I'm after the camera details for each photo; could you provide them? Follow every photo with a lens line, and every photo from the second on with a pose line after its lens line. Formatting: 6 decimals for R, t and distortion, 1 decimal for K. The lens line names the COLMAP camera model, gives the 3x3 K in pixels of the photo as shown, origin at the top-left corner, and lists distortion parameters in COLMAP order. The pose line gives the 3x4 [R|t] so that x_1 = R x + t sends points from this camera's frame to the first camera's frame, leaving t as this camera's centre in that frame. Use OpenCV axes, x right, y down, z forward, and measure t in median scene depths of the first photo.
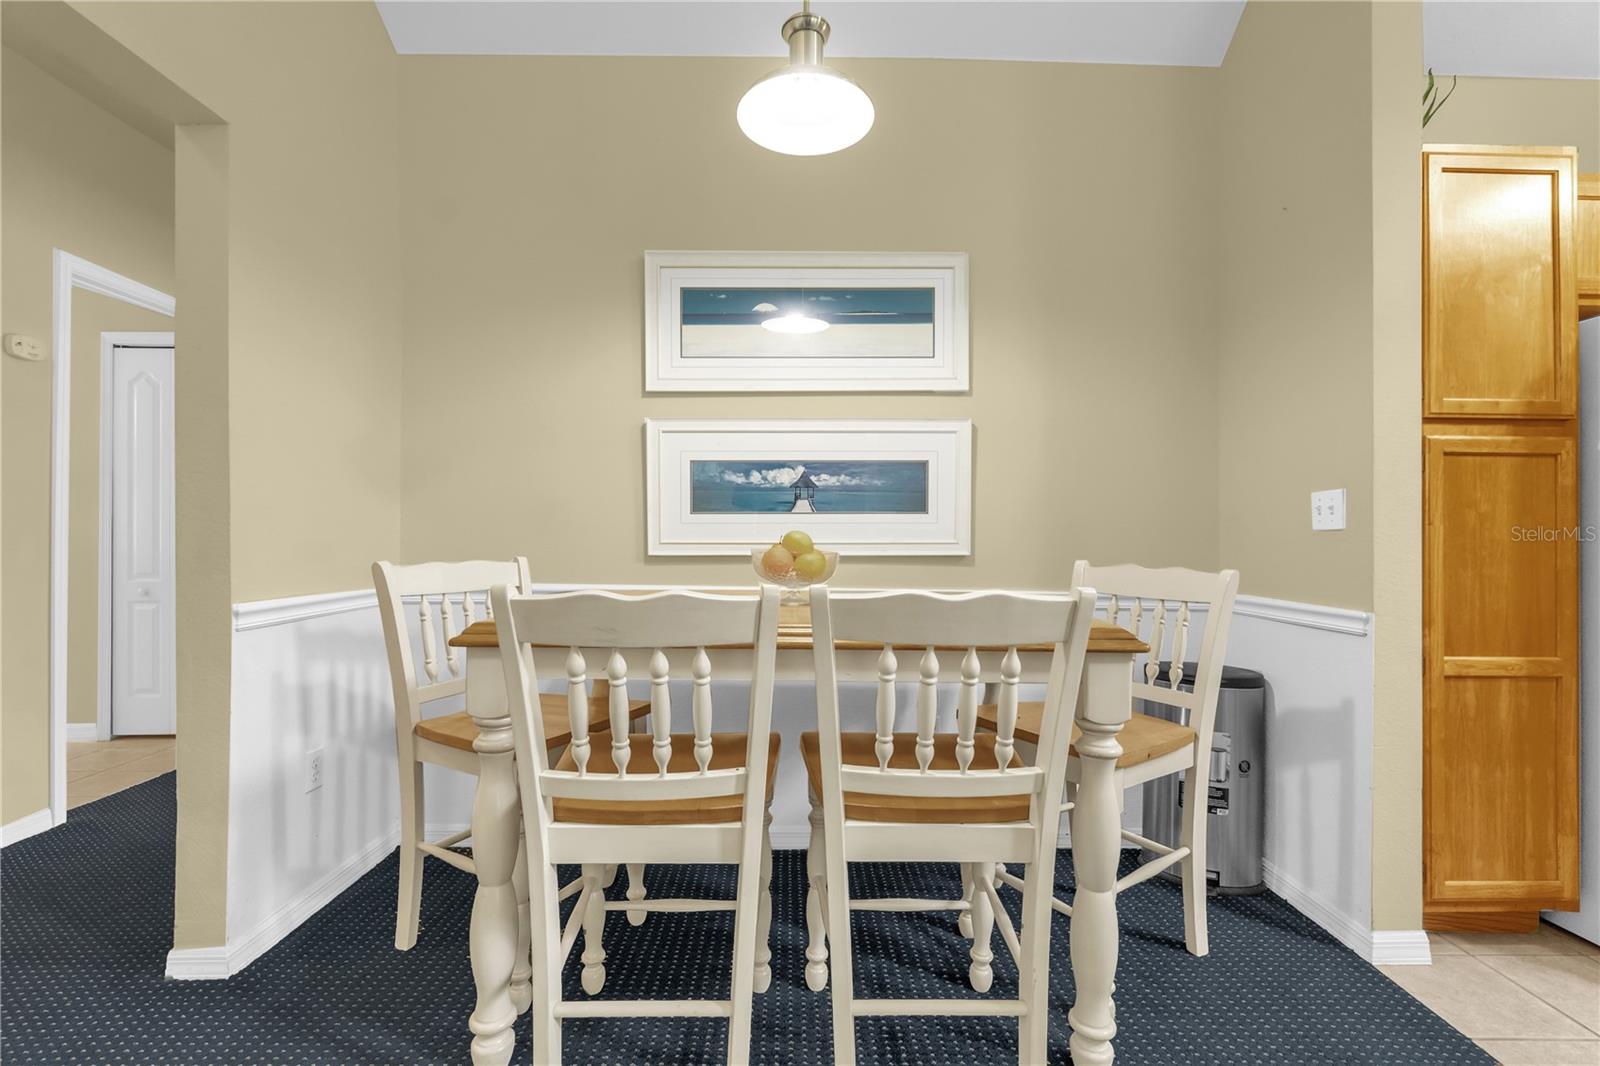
lens RADIAL K [[722.0, 0, 802.4], [0, 722.0, 537.1], [0, 0, 1]] dist [0.000657, 0.000345]
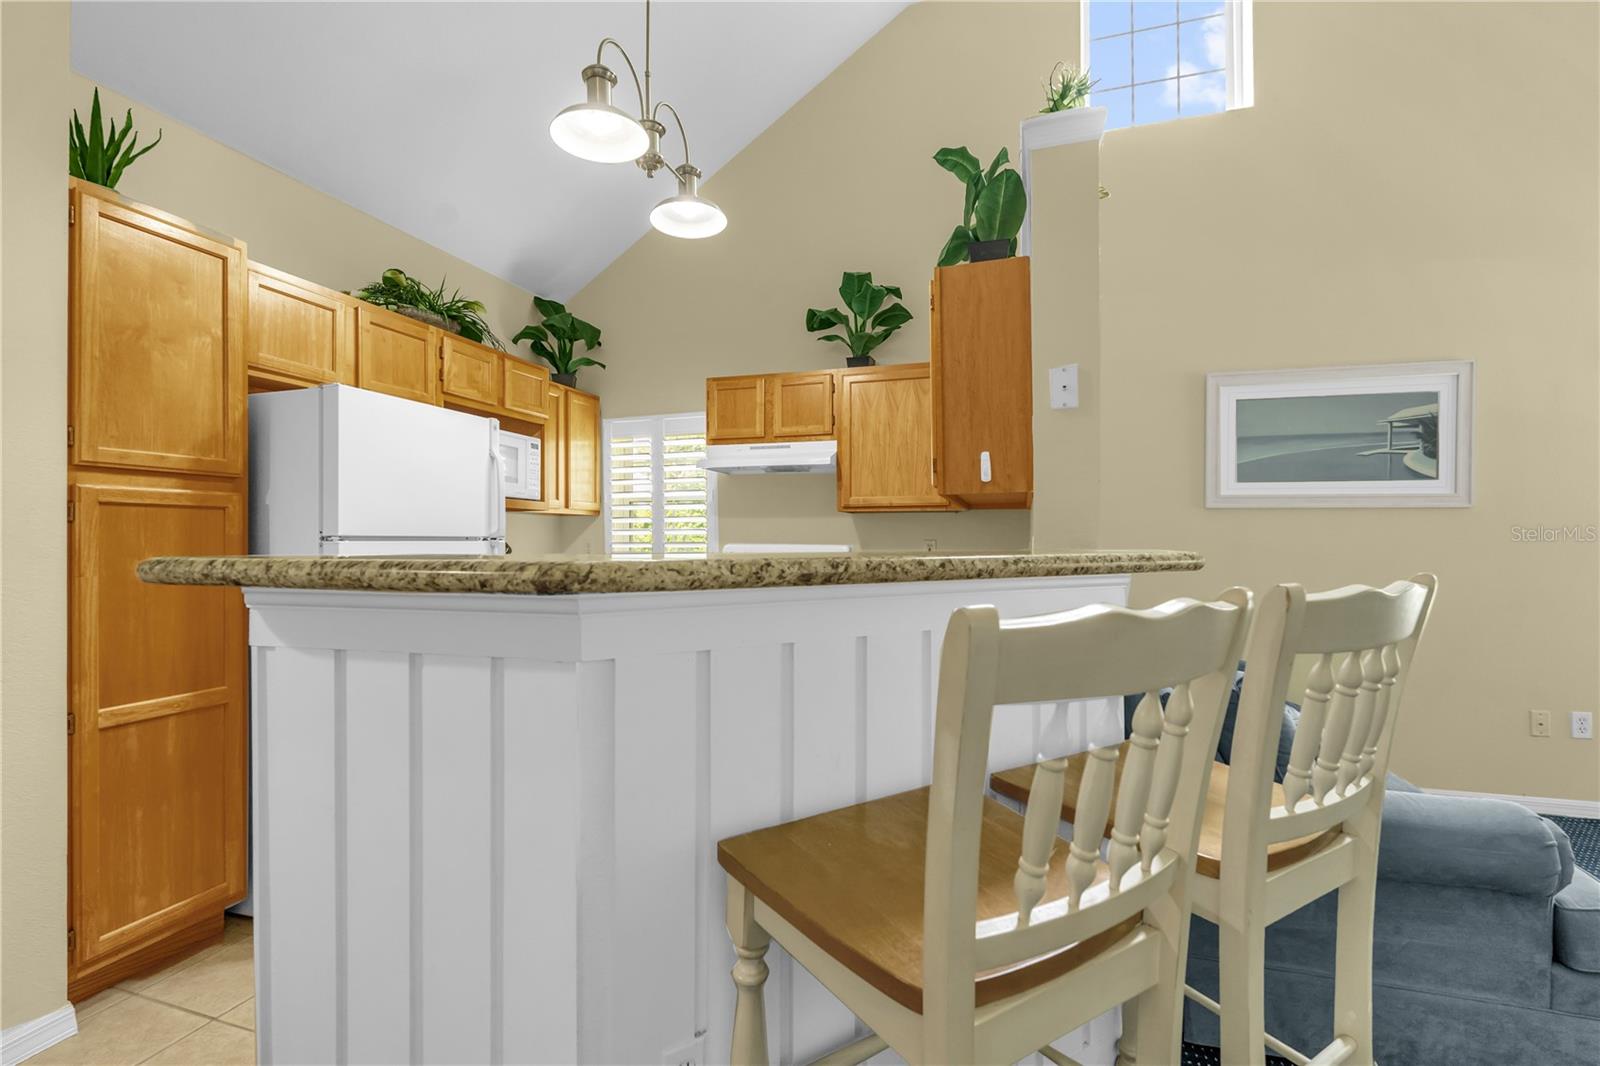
lens RADIAL K [[707.0, 0, 801.8], [0, 707.0, 535.8], [0, 0, 1]] dist [-0.010897, 0.000122]
pose [[0.314524, -0.002759, 0.949246, 0.231942], [0.001335, 0.999996, 0.002464, -0.058827], [-0.949249, 0.000492, 0.314526, -0.170061]]
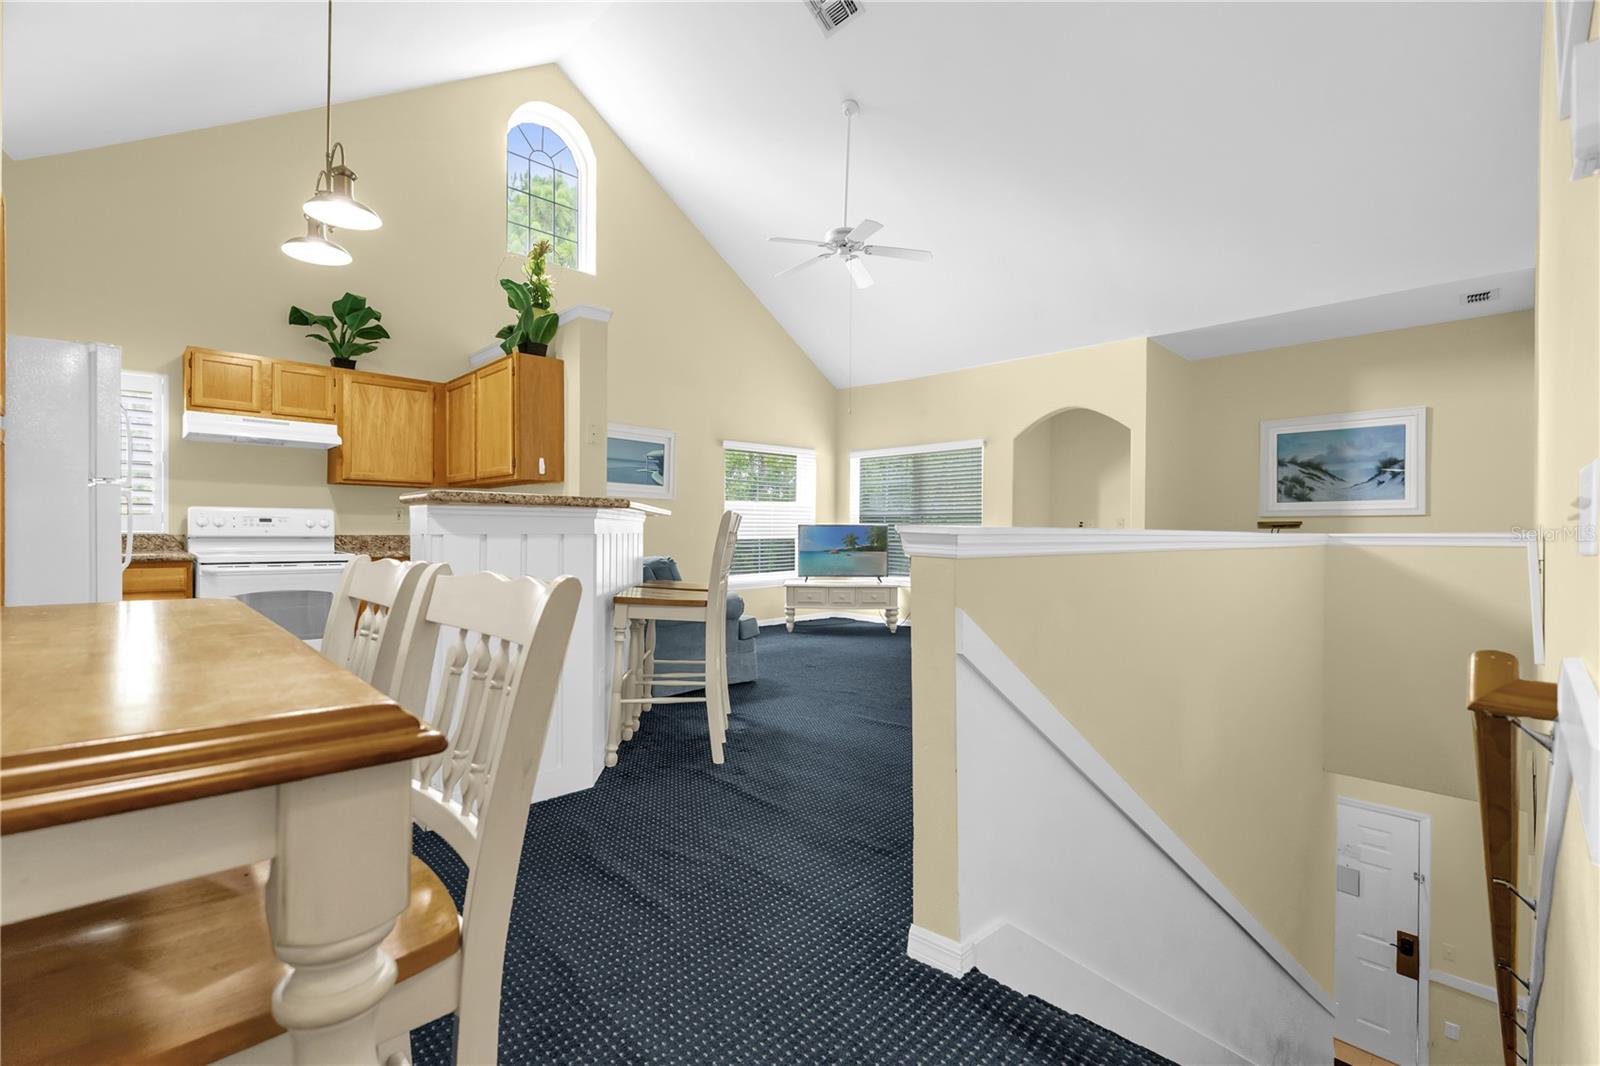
lens RADIAL K [[705.4, 0, 798.4], [0, 705.4, 532.4], [0, 0, 1]] dist [-0.000689, 0.000442]
pose [[-0.691194, -0.012848, 0.722555, -0.573861], [-0.013081, 0.999901, 0.005266, 0.004805], [-0.722551, -0.005812, -0.691293, 0.696476]]
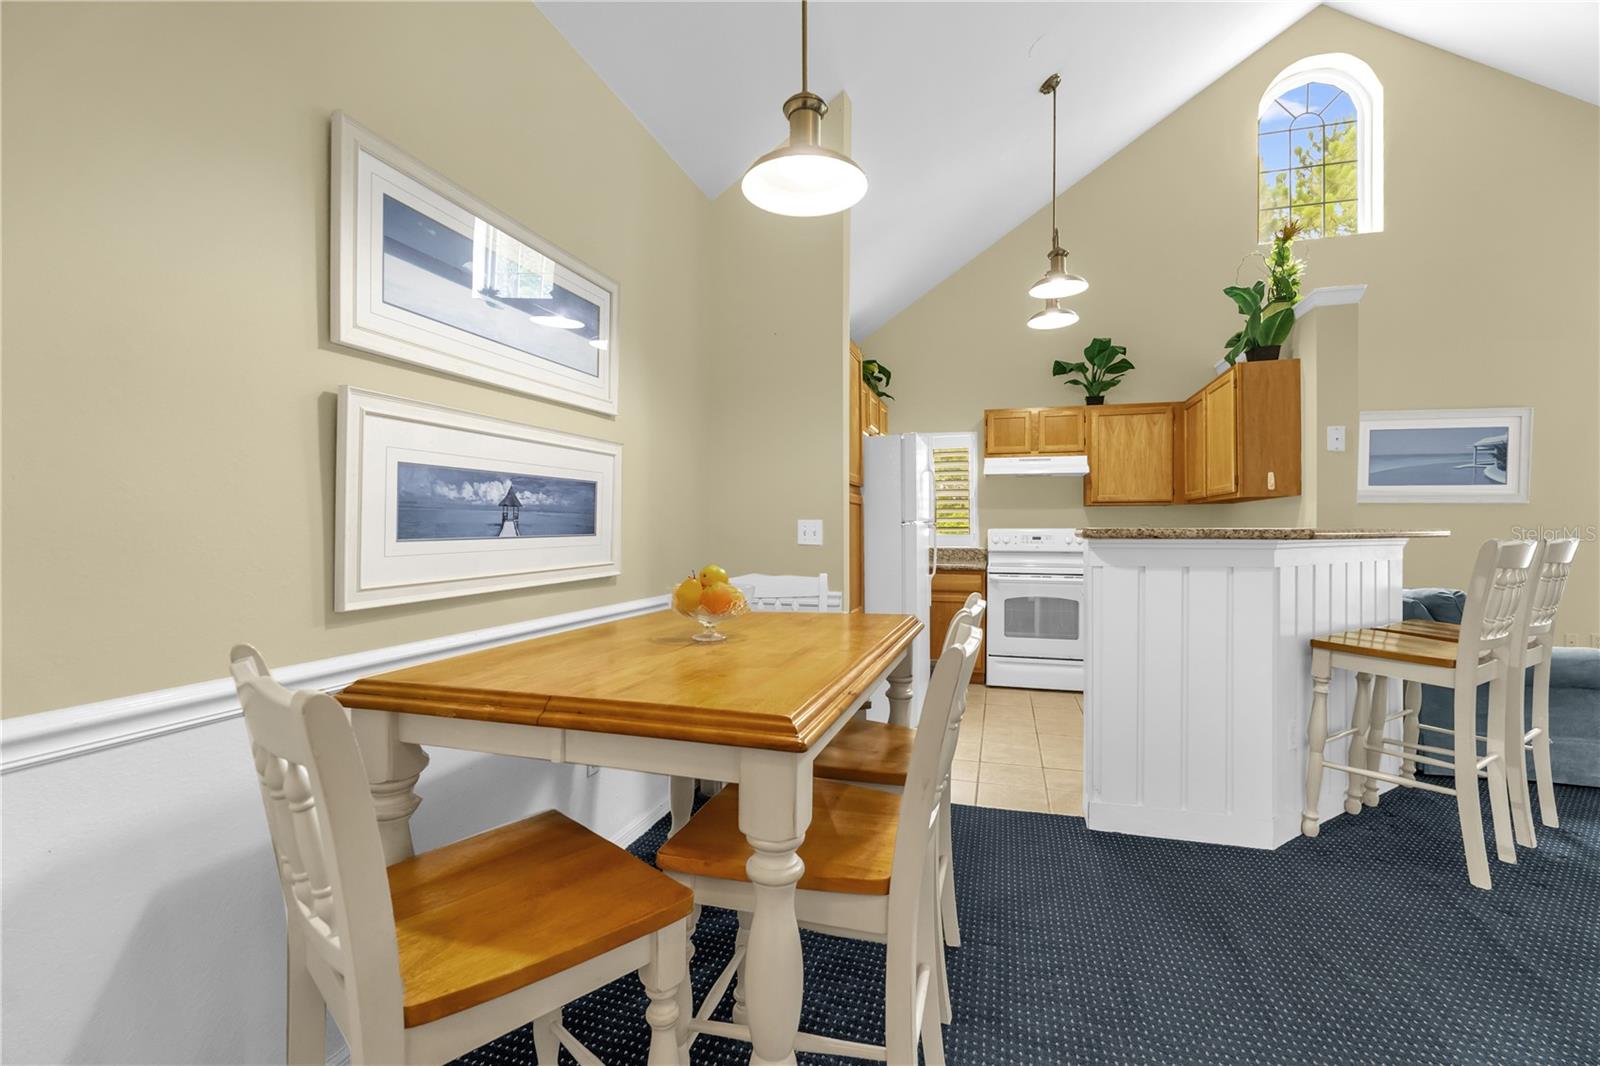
lens RADIAL K [[707.9, 0, 797.7], [0, 707.9, 533.1], [0, 0, 1]] dist [-0.002329, -0.000378]
pose [[0.293856, -0.014046, 0.955746, -0.712083], [0.001094, 0.999896, 0.014359, -0.052688], [-0.955849, -0.003174, 0.293841, 0.484032]]
